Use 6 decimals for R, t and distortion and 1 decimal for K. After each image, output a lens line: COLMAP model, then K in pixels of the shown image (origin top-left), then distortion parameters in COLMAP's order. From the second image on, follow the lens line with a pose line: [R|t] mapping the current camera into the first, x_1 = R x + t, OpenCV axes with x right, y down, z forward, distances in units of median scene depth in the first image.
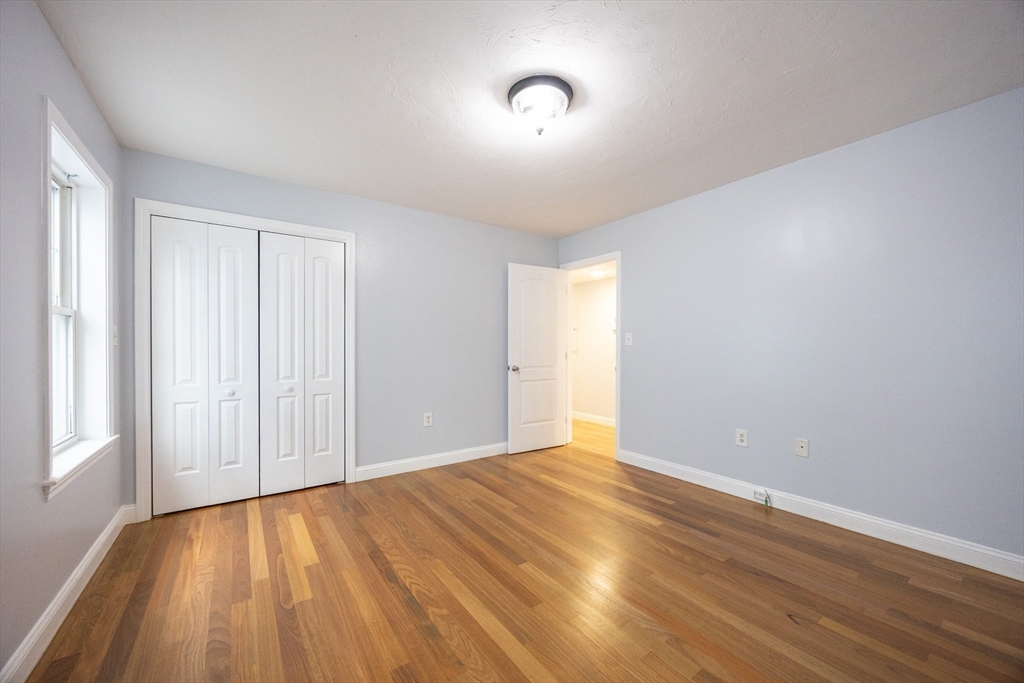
lens RADIAL K [[391.9, 0, 514.4], [0, 391.9, 356.7], [0, 0, 1]] dist [0.005997, -0.000024]
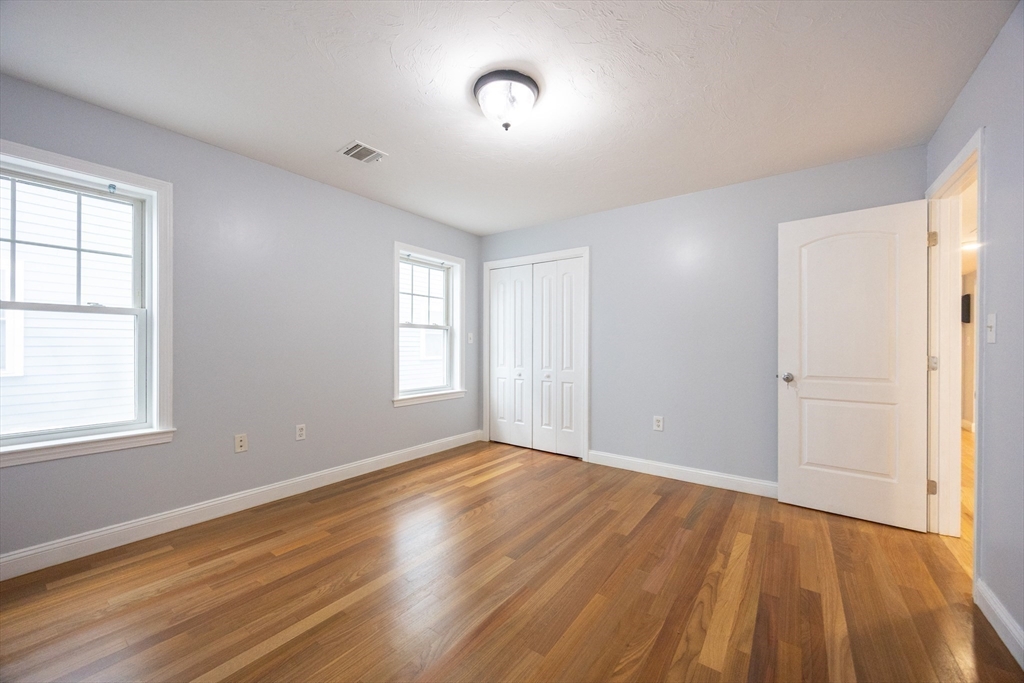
lens RADIAL K [[391.9, 0, 514.4], [0, 391.9, 356.7], [0, 0, 1]] dist [0.005997, -0.000024]
pose [[0.316250, 0.029337, -0.948222, 0.639913], [-0.026828, 0.999399, 0.021973, -0.009461], [0.948296, 0.018490, 0.316847, 0.446914]]
